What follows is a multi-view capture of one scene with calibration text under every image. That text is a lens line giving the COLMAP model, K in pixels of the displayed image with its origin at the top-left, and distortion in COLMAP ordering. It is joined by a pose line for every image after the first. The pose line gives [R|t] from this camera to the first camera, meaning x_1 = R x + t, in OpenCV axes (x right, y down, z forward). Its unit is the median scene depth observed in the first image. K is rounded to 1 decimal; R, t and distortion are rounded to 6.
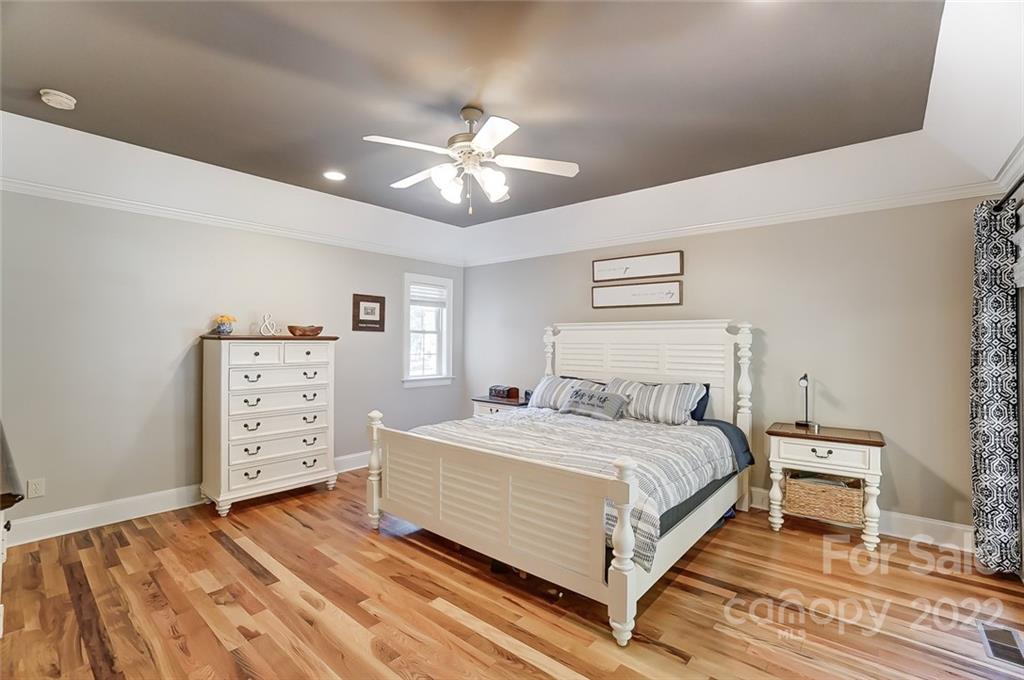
lens RADIAL K [[447.2, 0, 516.3], [0, 447.2, 340.7], [0, 0, 1]] dist [-0.046189, -0.000583]
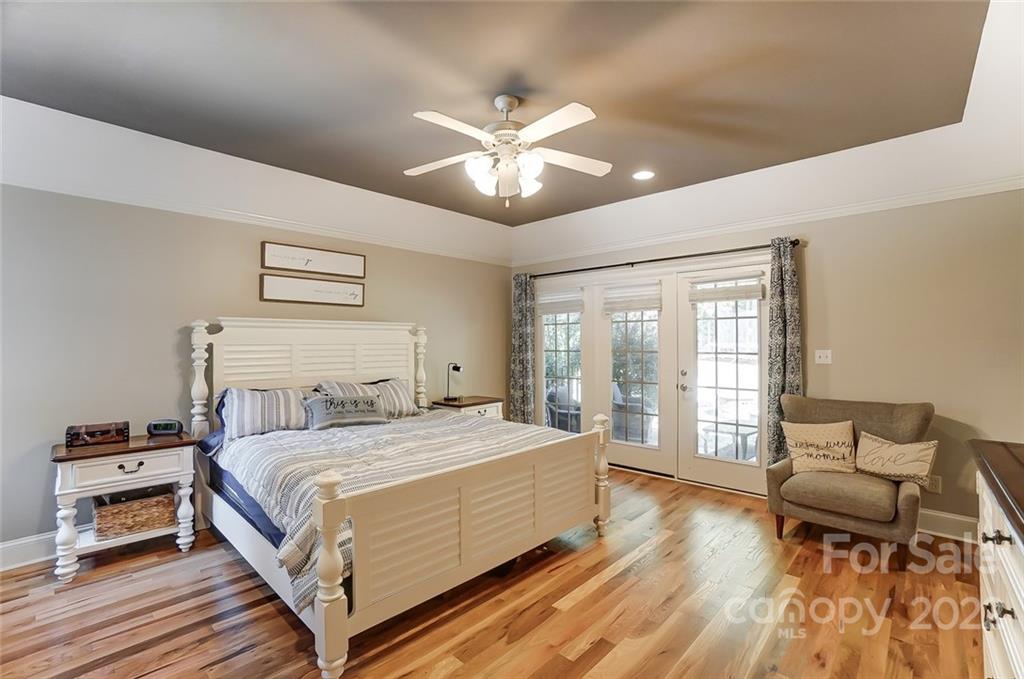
lens RADIAL K [[447.2, 0, 509.2], [0, 447.2, 334.2], [0, 0, 1]] dist [-0.046189, -0.000583]
pose [[0.086917, 0.017519, 0.996062, -0.645635], [0.011066, 0.999767, -0.018549, 0.007383], [-0.996154, 0.012635, 0.086702, 0.567410]]
